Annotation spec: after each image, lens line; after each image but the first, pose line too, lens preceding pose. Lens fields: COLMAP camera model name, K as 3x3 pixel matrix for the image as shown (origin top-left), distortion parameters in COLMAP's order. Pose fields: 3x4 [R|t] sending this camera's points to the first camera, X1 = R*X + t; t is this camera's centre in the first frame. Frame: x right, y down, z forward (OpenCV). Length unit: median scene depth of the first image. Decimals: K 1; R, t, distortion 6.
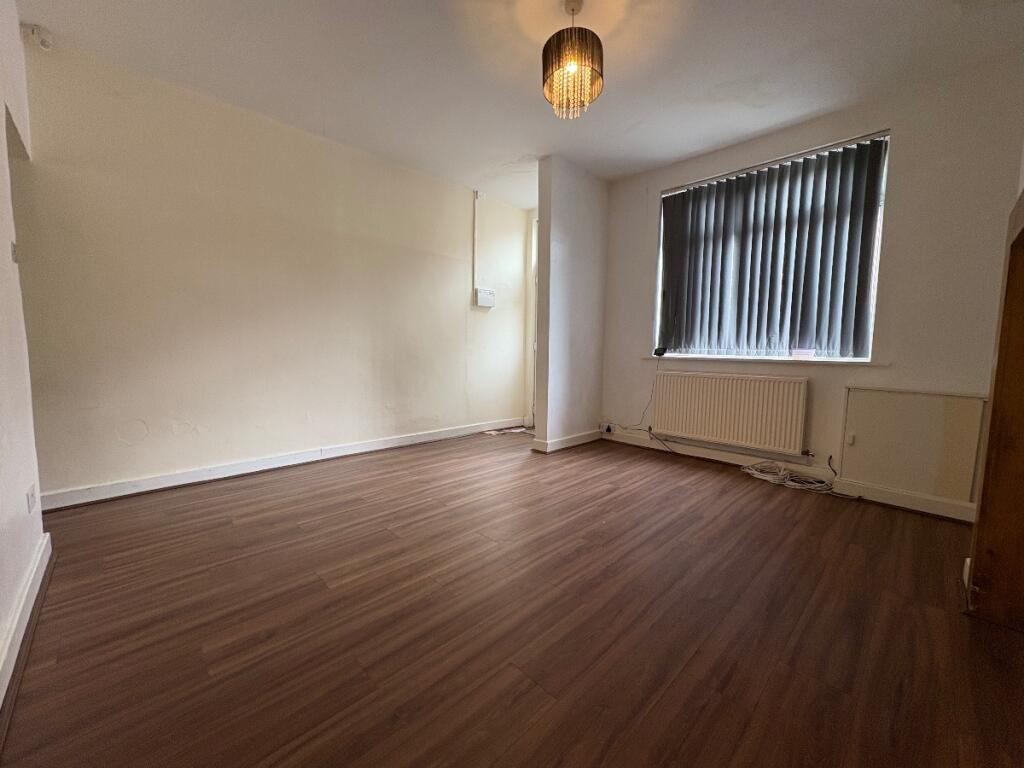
lens RADIAL K [[407.0, 0, 509.5], [0, 407.0, 382.9], [0, 0, 1]] dist [0.001465, 0.000812]
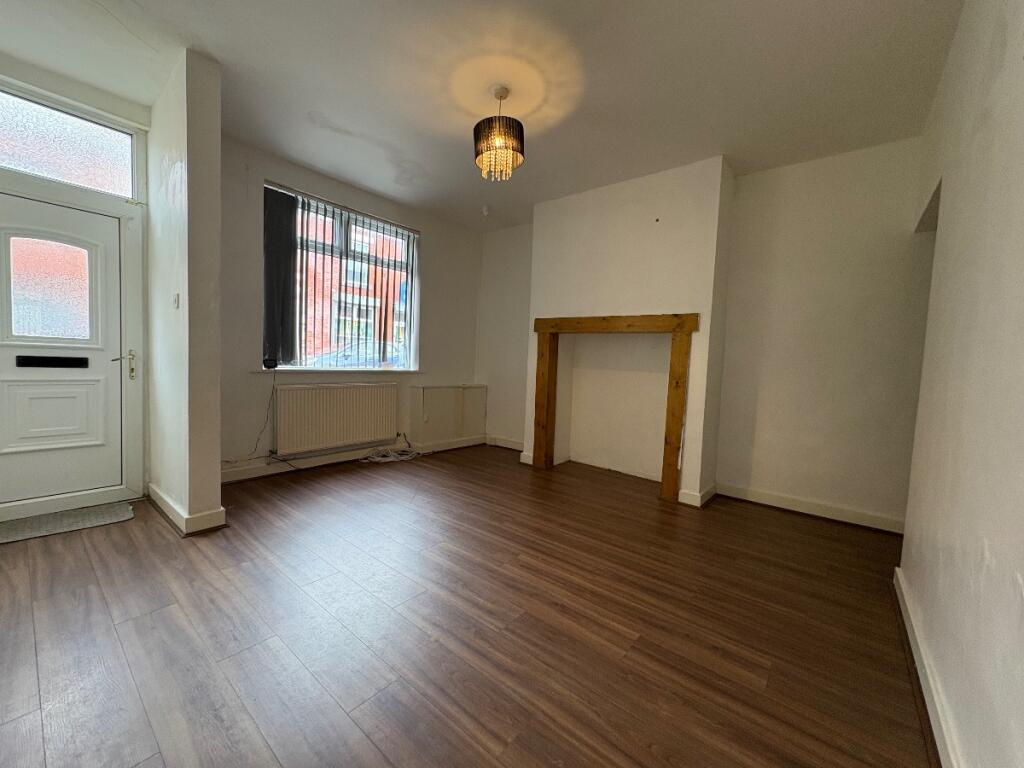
lens RADIAL K [[407.0, 0, 509.5], [0, 407.0, 382.9], [0, 0, 1]] dist [0.001465, 0.000812]
pose [[-0.103182, -0.074548, 0.991865, -0.762123], [0.041861, 0.995979, 0.079212, -0.113657], [-0.993781, 0.049694, -0.099646, 0.784557]]
